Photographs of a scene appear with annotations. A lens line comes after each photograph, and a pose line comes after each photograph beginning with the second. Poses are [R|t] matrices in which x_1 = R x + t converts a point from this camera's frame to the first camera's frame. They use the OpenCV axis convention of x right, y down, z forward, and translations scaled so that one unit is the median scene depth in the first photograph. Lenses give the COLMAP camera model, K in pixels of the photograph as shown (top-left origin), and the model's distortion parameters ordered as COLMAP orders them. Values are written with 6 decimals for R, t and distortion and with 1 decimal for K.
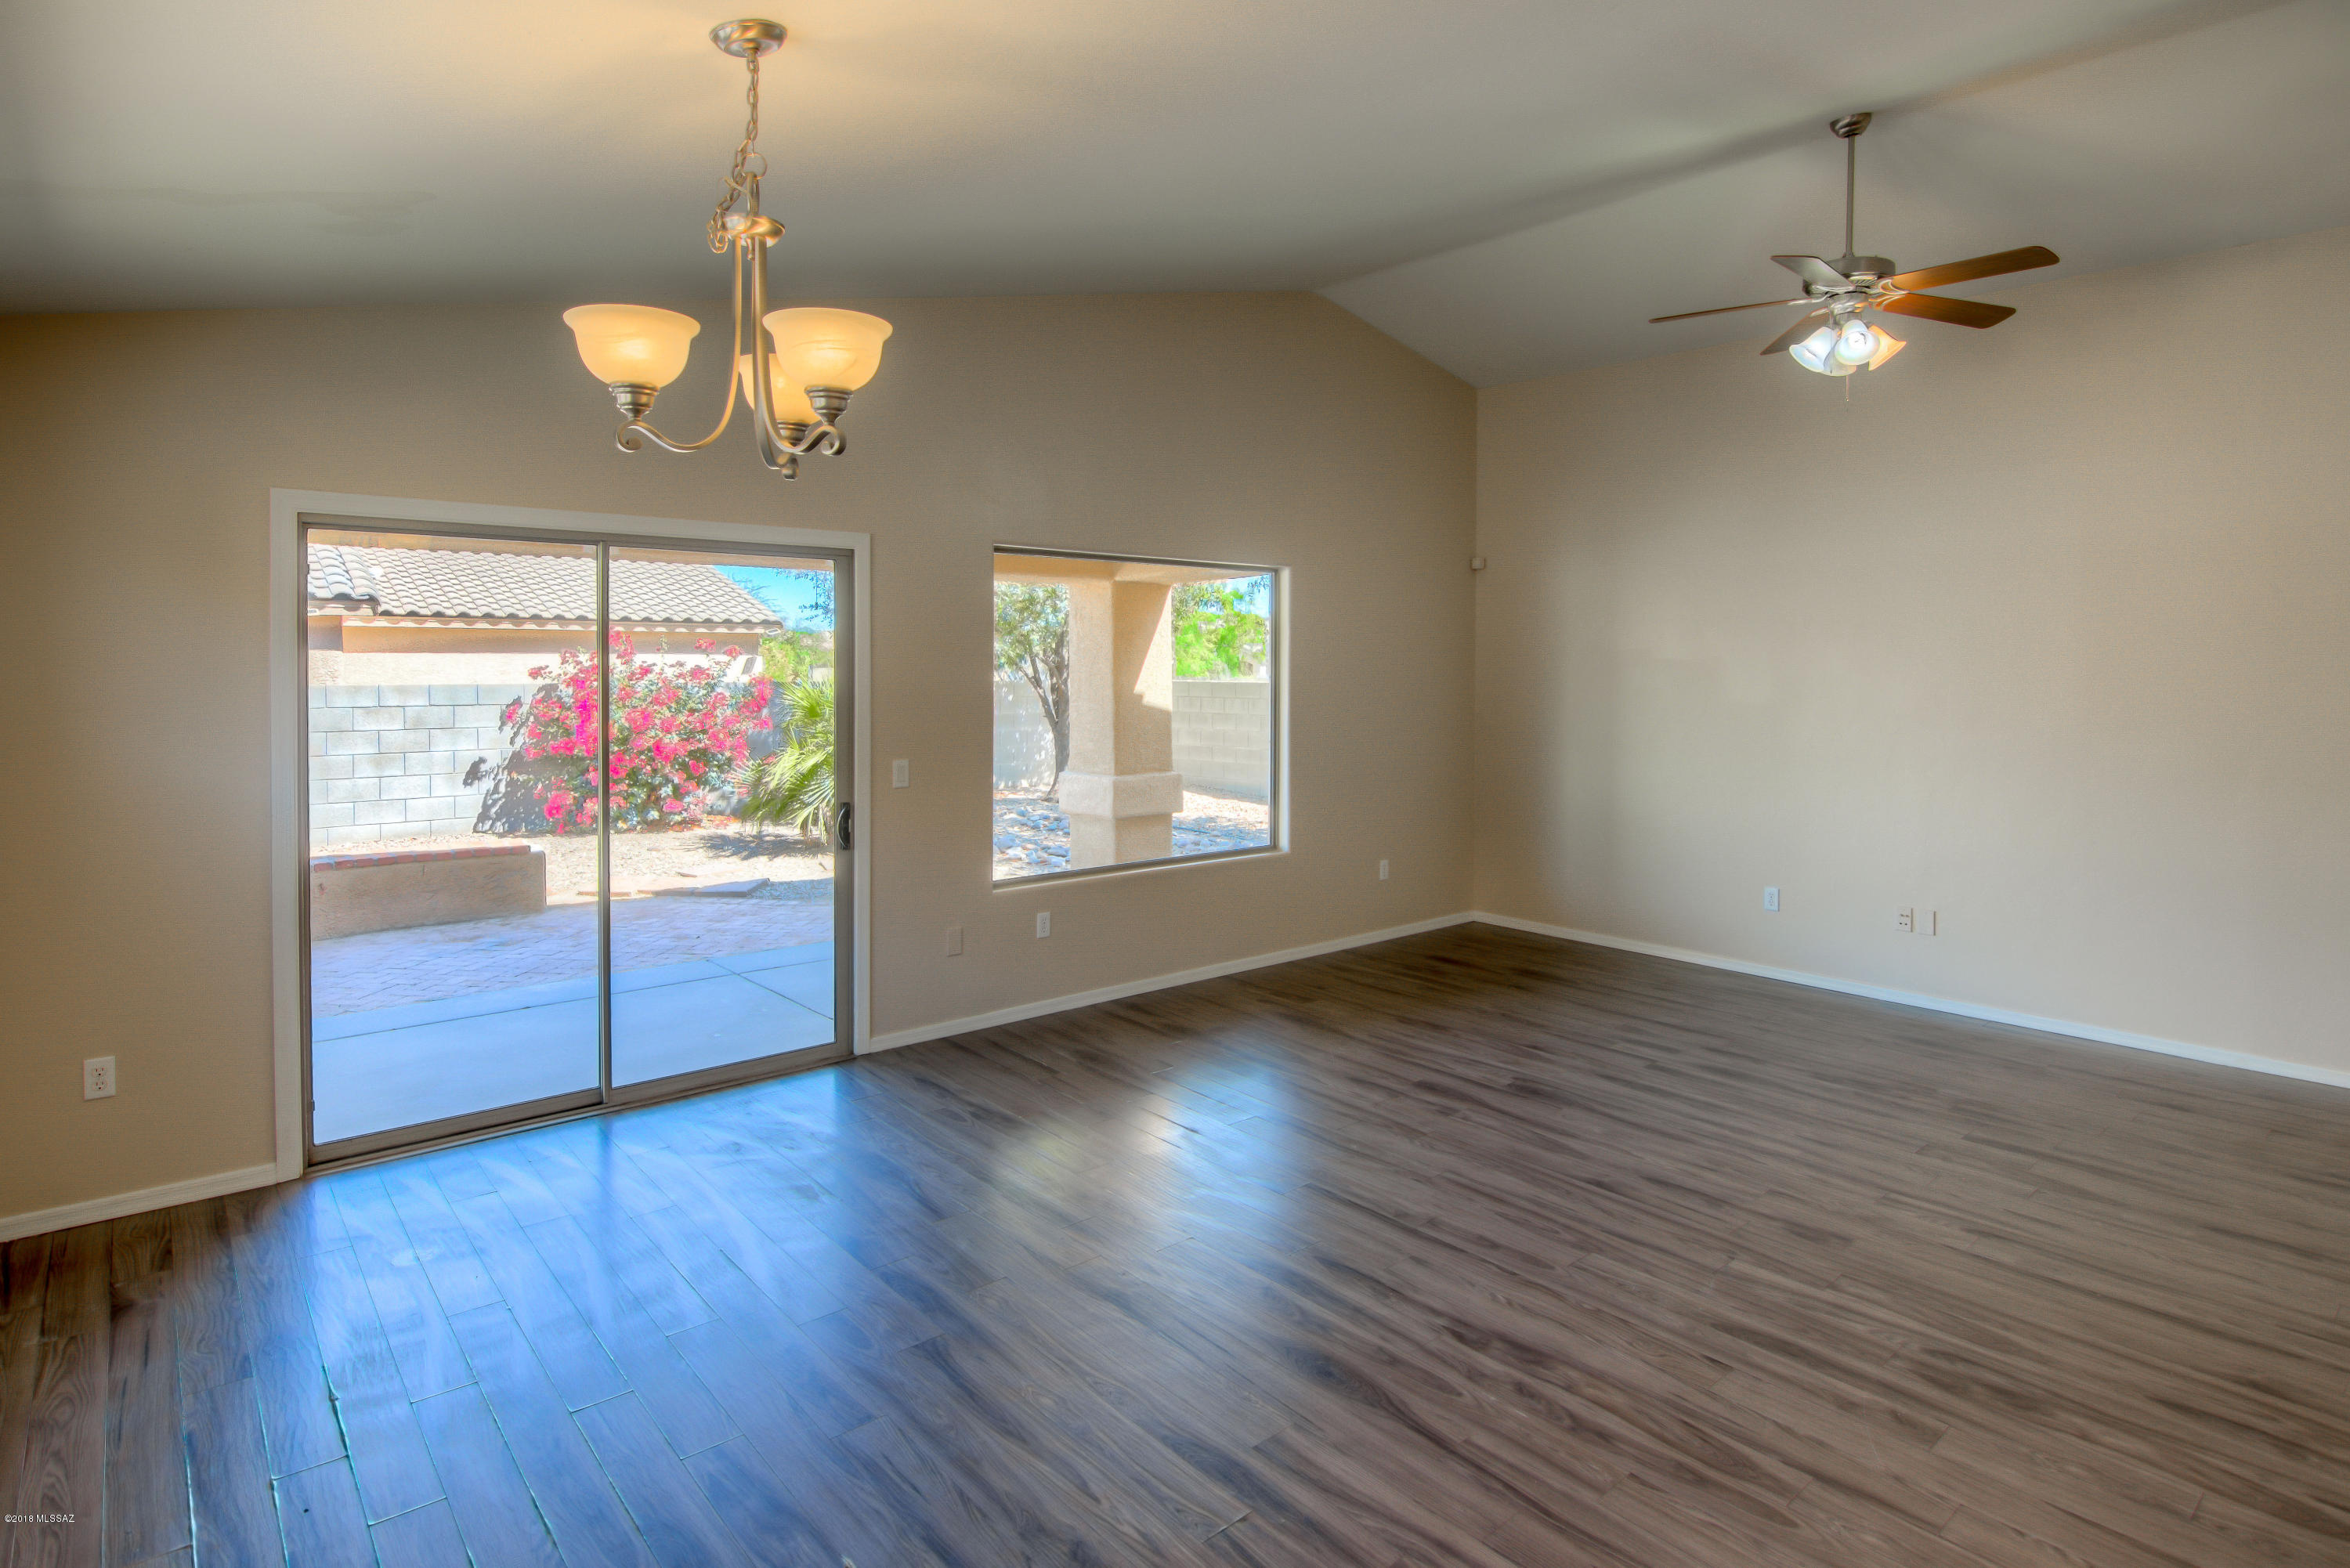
lens RADIAL K [[1231.9, 0, 1179.5], [0, 1231.9, 673.5], [0, 0, 1]] dist [-0.010634, -0.003872]
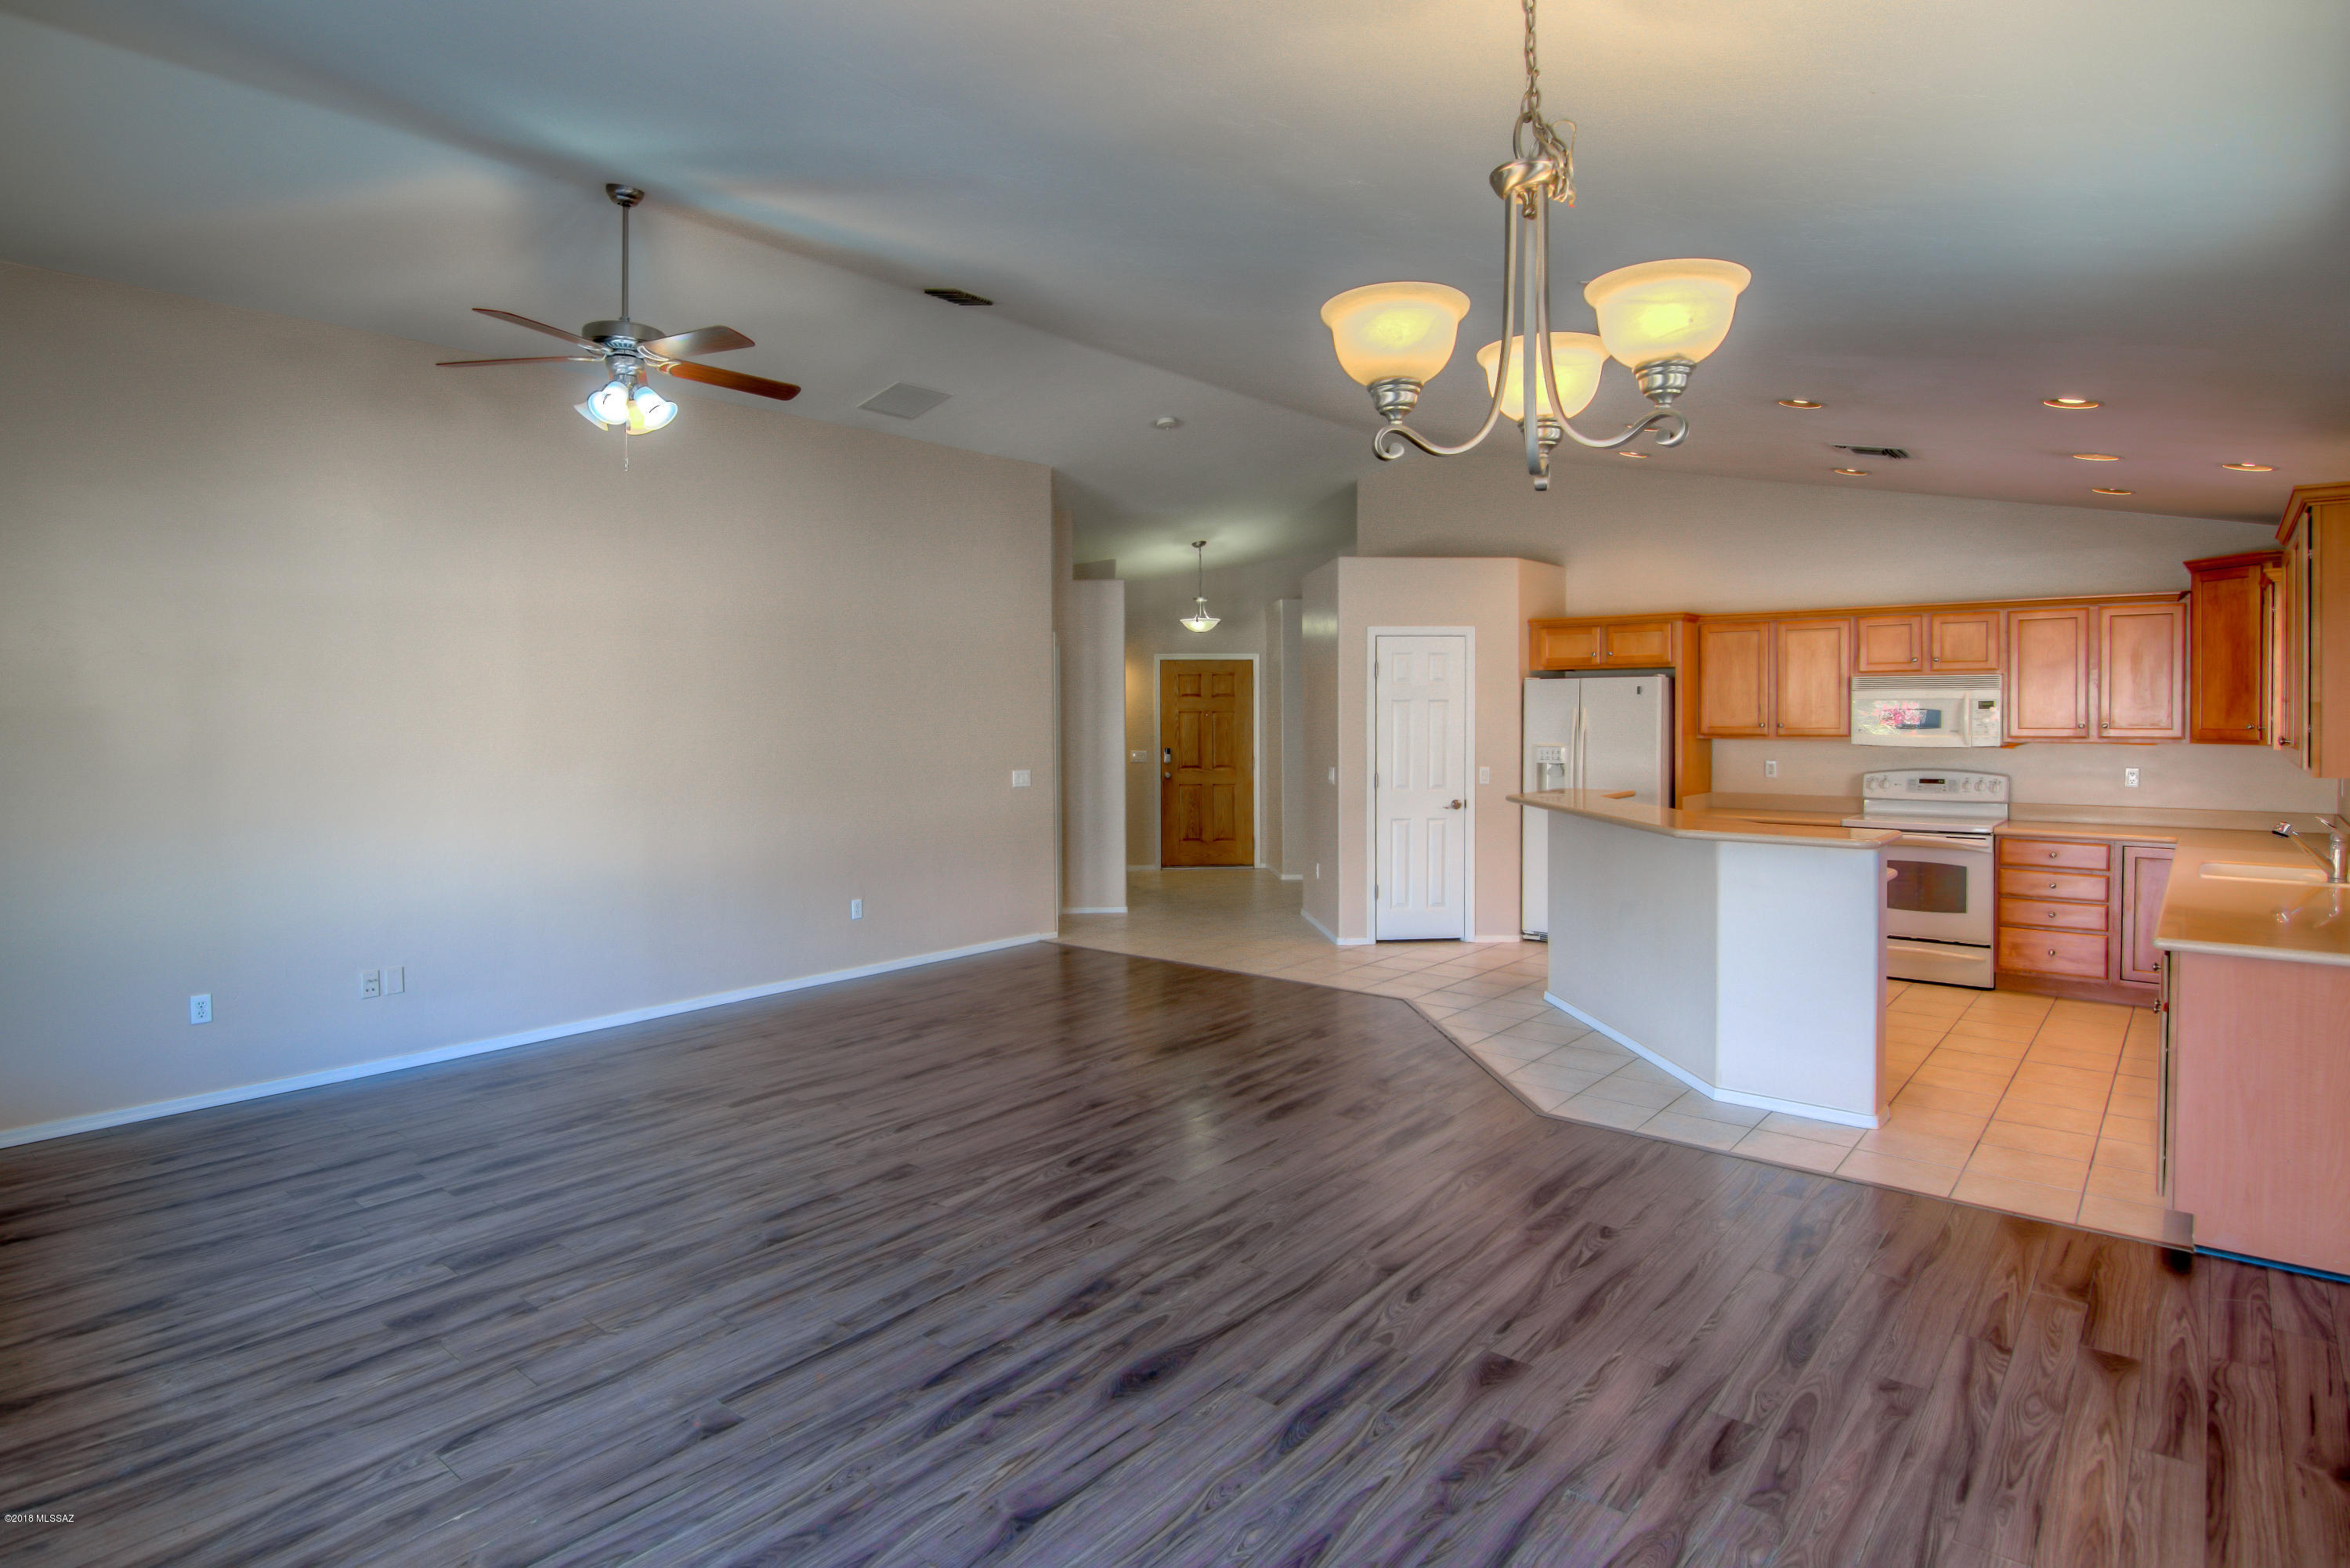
lens RADIAL K [[1231.9, 0, 1199.8], [0, 1231.9, 731.3], [0, 0, 1]] dist [-0.010634, -0.003872]
pose [[-0.171430, -0.024713, 0.984886, -0.668130], [0.013197, 0.999538, 0.027378, -0.016063], [-0.985108, 0.017691, -0.171025, 0.811154]]
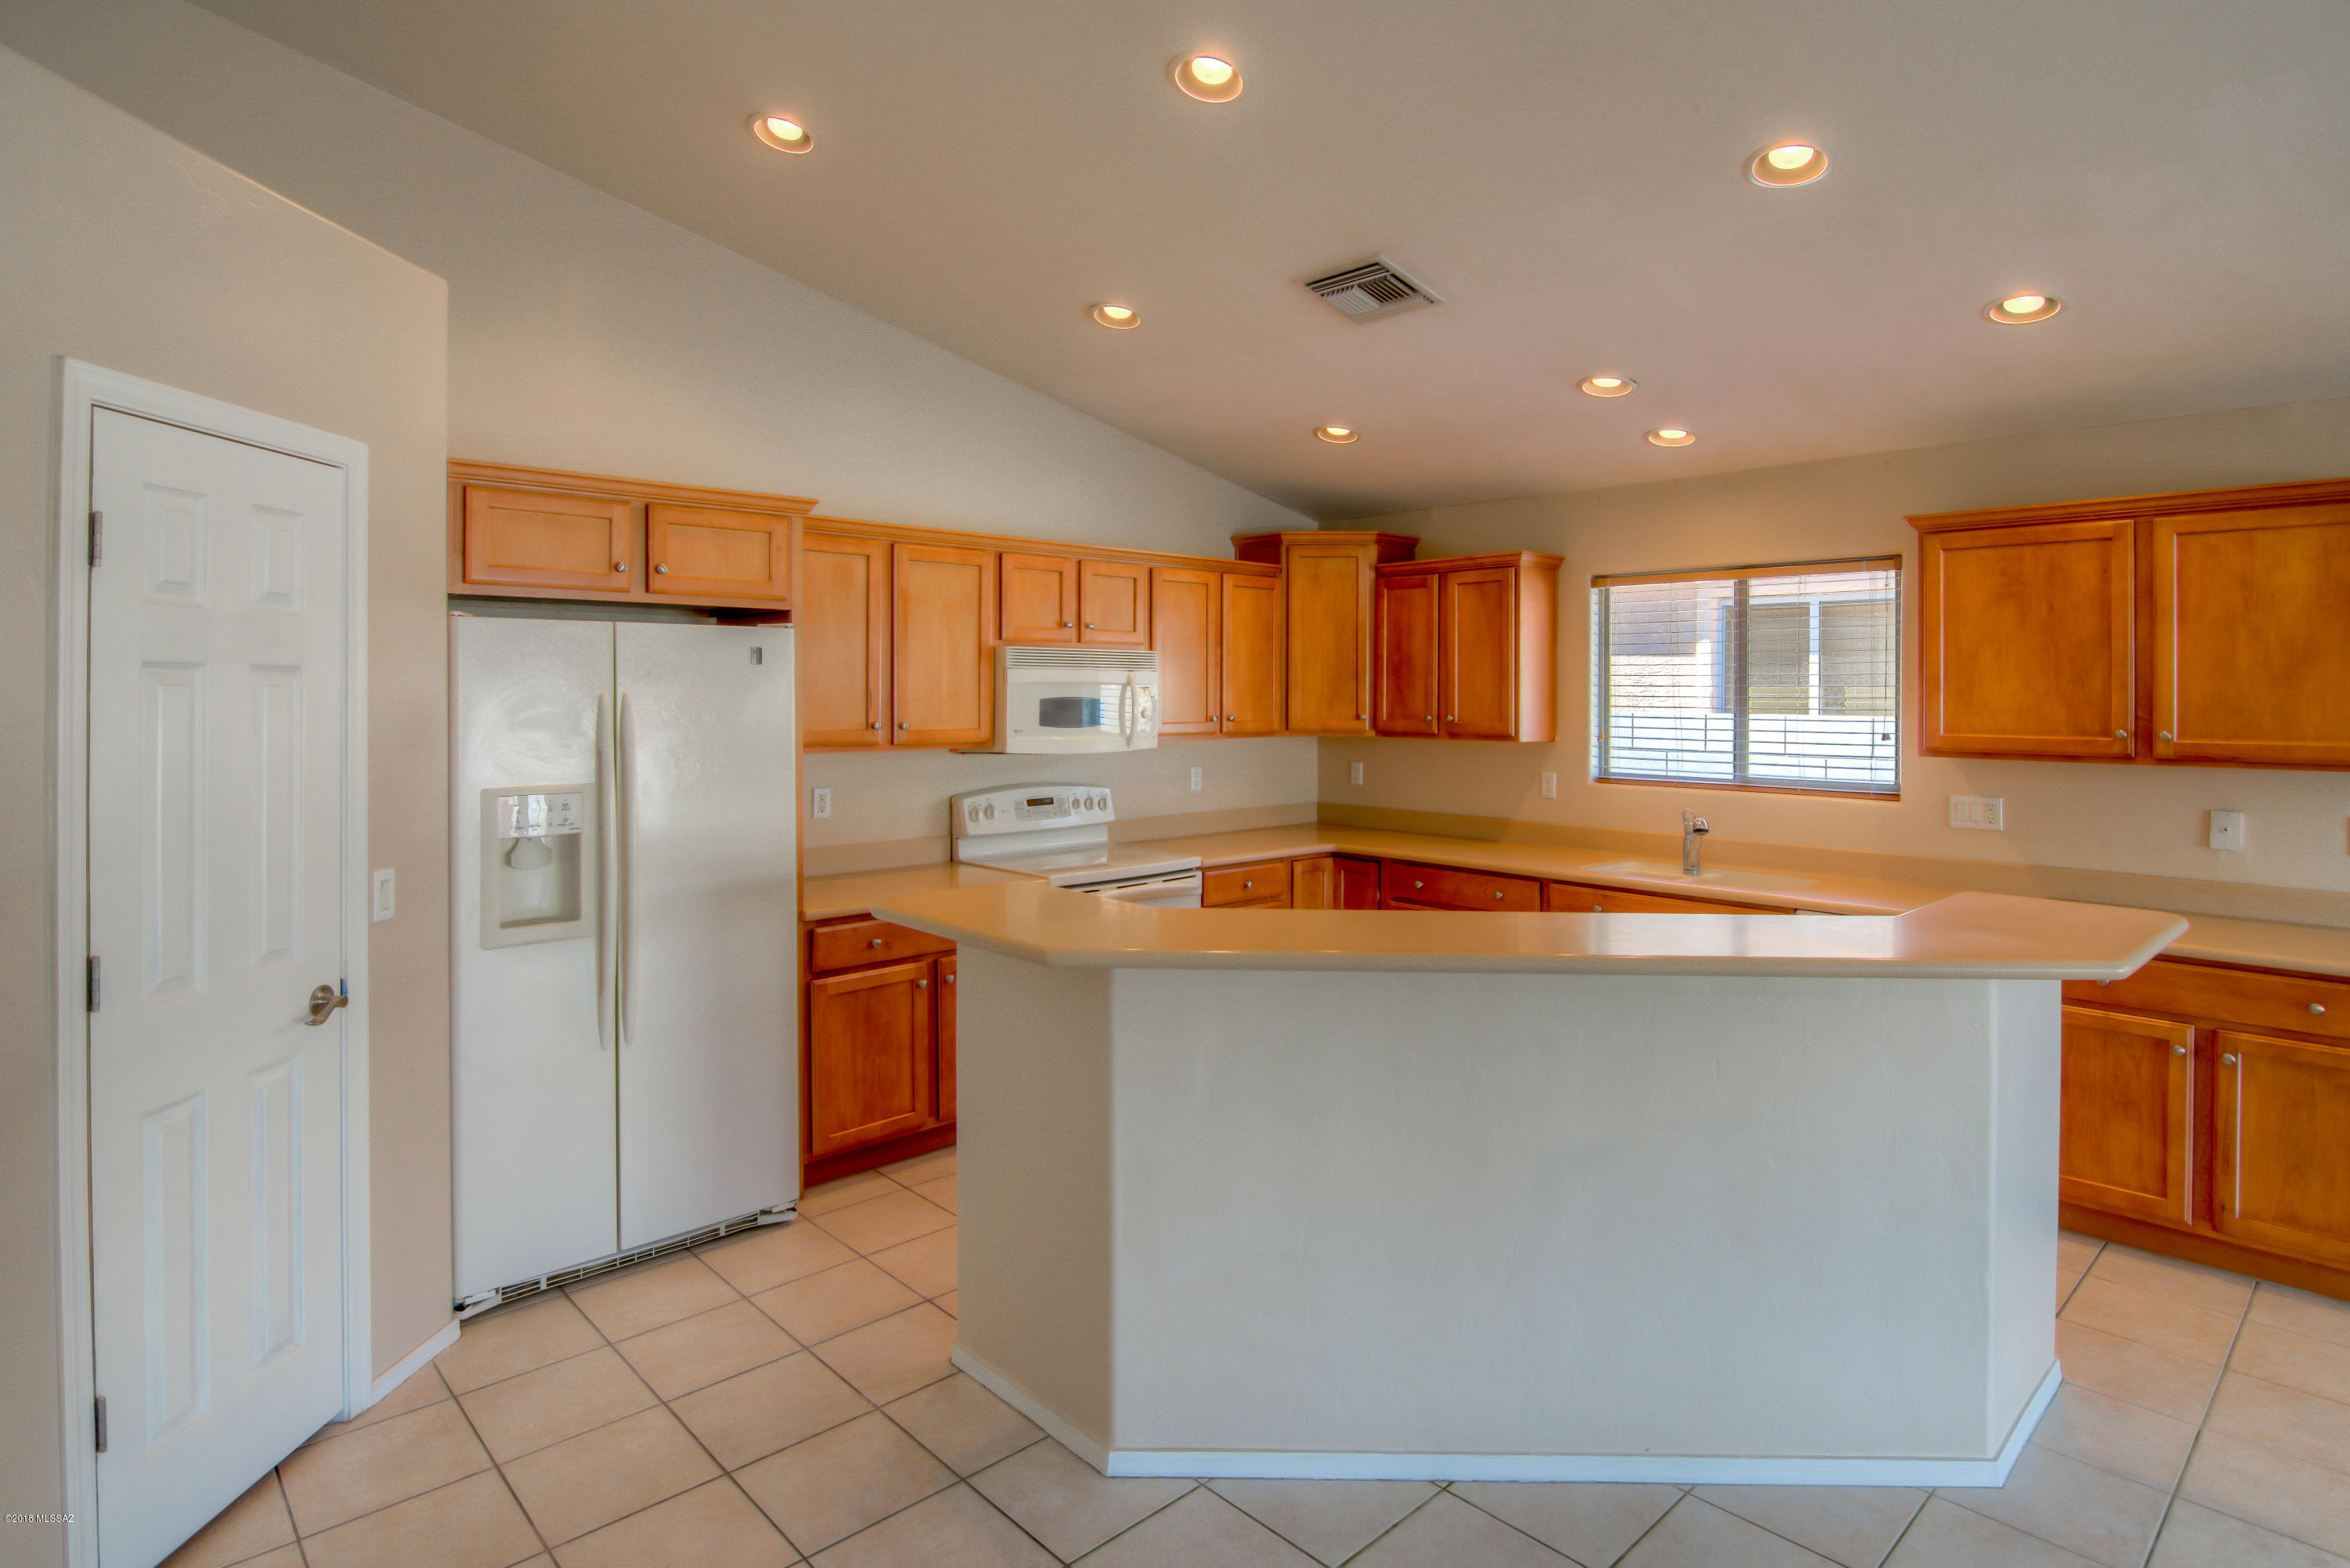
lens RADIAL K [[1231.9, 0, 1149.7], [0, 1231.9, 680.3], [0, 0, 1]] dist [-0.010634, -0.003872]
pose [[-0.999610, -0.009580, -0.026229, 0.992185], [-0.009595, 0.999954, 0.000463, -0.002610], [0.026223, 0.000715, -0.999656, 0.676996]]
